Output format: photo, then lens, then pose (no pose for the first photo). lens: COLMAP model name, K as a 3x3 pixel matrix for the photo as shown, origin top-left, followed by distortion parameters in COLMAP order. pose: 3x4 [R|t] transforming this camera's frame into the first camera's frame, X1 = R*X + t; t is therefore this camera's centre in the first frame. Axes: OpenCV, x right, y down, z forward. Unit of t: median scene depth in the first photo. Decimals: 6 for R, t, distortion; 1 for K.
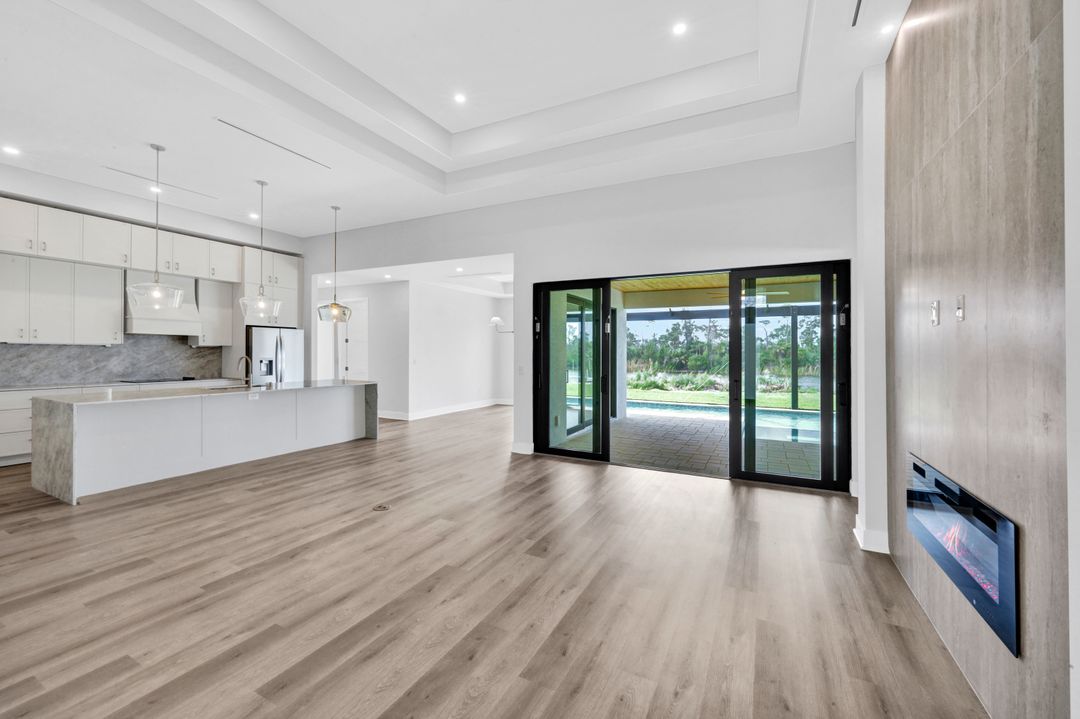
lens RADIAL K [[442.2, 0, 529.2], [0, 442.2, 352.4], [0, 0, 1]] dist [-0.001094, -0.000119]
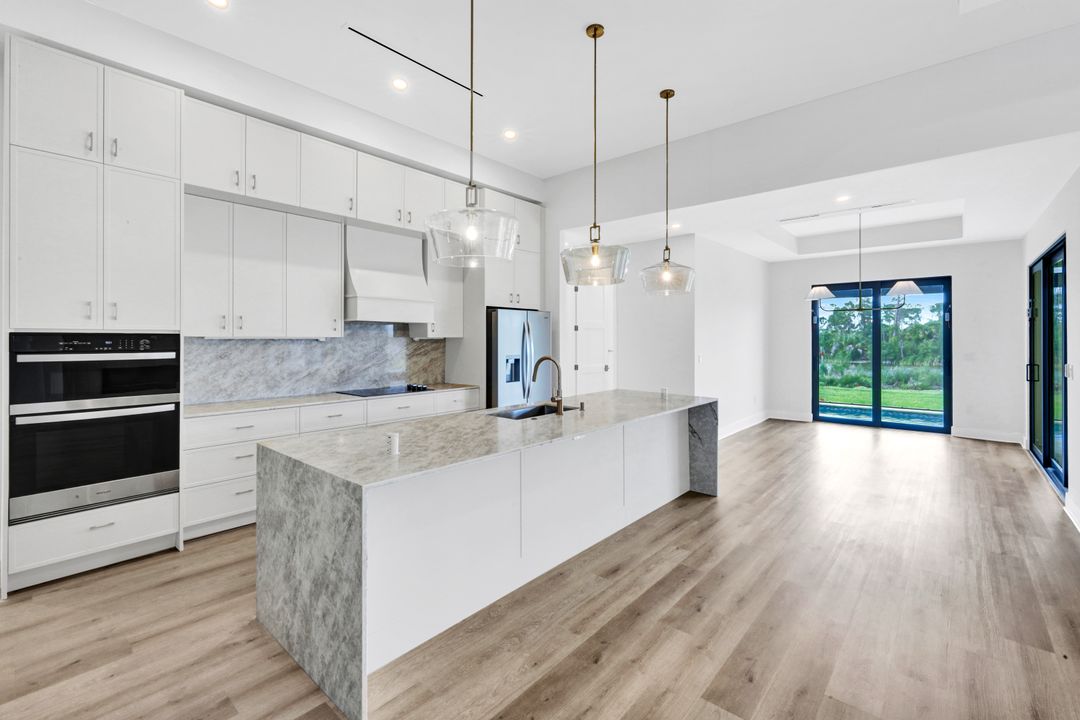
lens RADIAL K [[470.5, 0, 526.8], [0, 470.5, 338.3], [0, 0, 1]] dist [0.001014, -0.000071]
pose [[0.970929, -0.011543, -0.239089, -0.461751], [0.010201, 0.999925, -0.006849, -0.009174], [0.239150, 0.004211, 0.970974, 0.365098]]
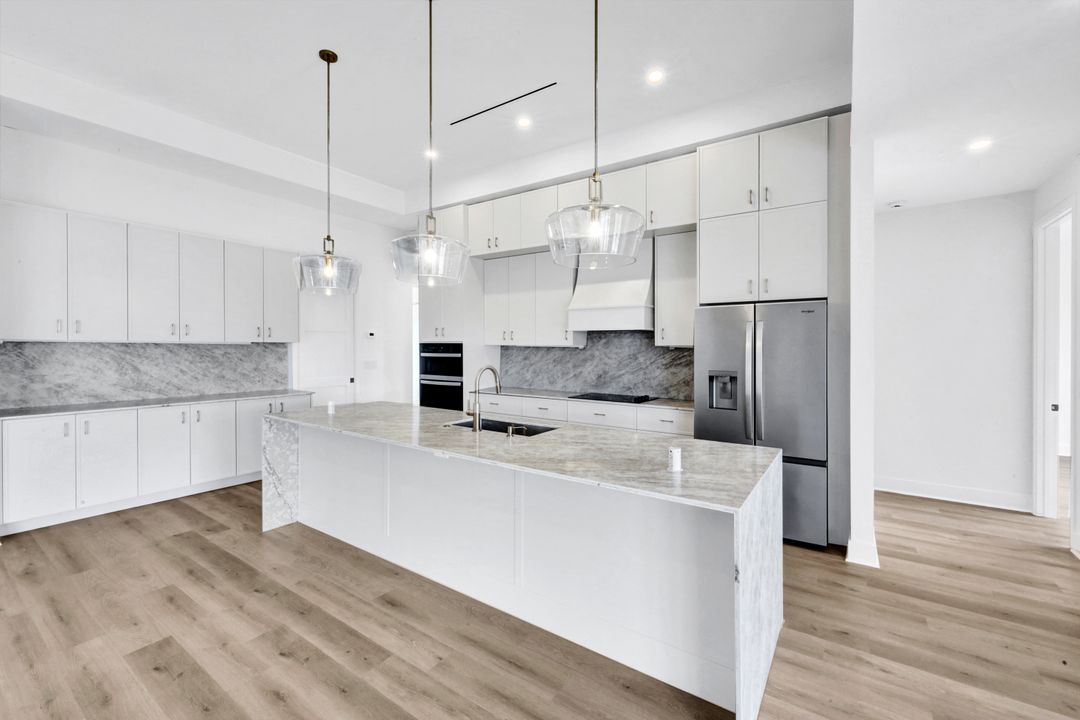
lens RADIAL K [[442.2, 0, 529.2], [0, 442.2, 352.9], [0, 0, 1]] dist [-0.001094, -0.000119]
pose [[-0.111983, 0.000365, -0.993710, -0.135664], [-0.009485, 0.999954, 0.001436, -0.005676], [0.993665, 0.009587, -0.111975, 0.963956]]
